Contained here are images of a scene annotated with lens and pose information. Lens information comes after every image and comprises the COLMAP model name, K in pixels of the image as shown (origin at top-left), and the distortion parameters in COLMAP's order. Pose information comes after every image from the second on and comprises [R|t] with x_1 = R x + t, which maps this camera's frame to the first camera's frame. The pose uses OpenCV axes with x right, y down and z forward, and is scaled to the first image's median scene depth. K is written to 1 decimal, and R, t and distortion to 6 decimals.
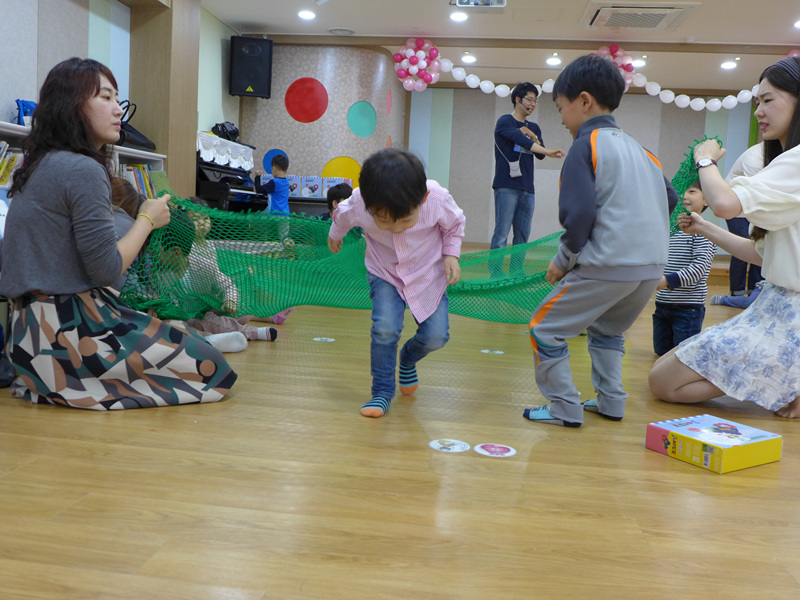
lens RADIAL K [[735.7, 0, 396.9], [0, 735.7, 295.6], [0, 0, 1]] dist [-0.043220, 0.000000]
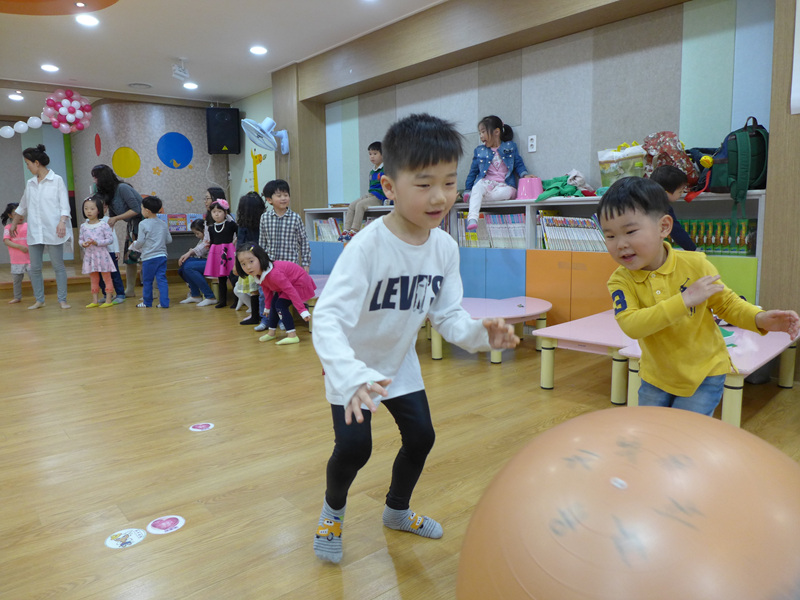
lens RADIAL K [[568.2, 0, 400.1], [0, 568.2, 302.6], [0, 0, 1]] dist [-0.055906, 0.013831]
pose [[0.673607, -0.160202, 0.721519, 0.210649], [0.115858, 0.987045, 0.110993, -0.032071], [-0.729953, 0.008828, 0.683441, -0.013530]]
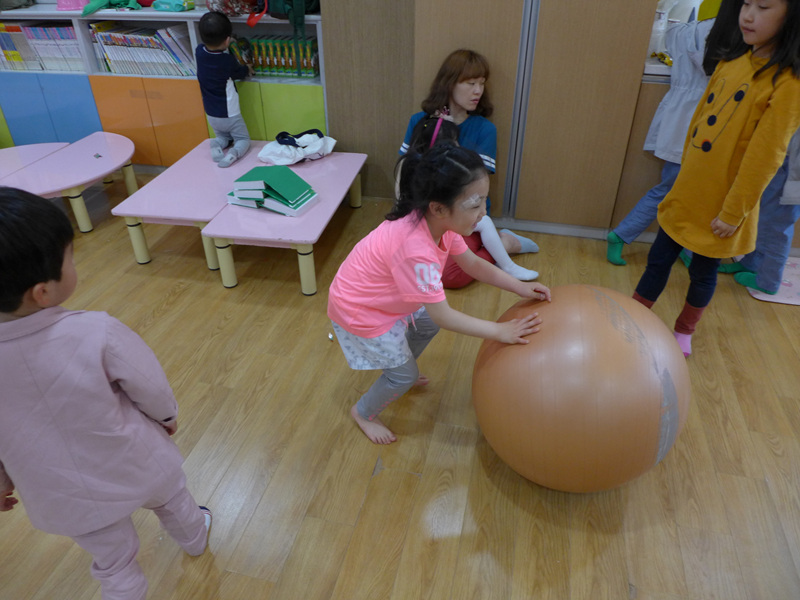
lens RADIAL K [[568.2, 0, 397.0], [0, 568.2, 298.2], [0, 0, 1]] dist [-0.055906, 0.013831]
pose [[0.108680, -0.592832, 0.797959, 0.251336], [0.098681, 0.805183, 0.584758, -0.096854], [-0.989167, 0.015192, 0.146009, -0.039905]]
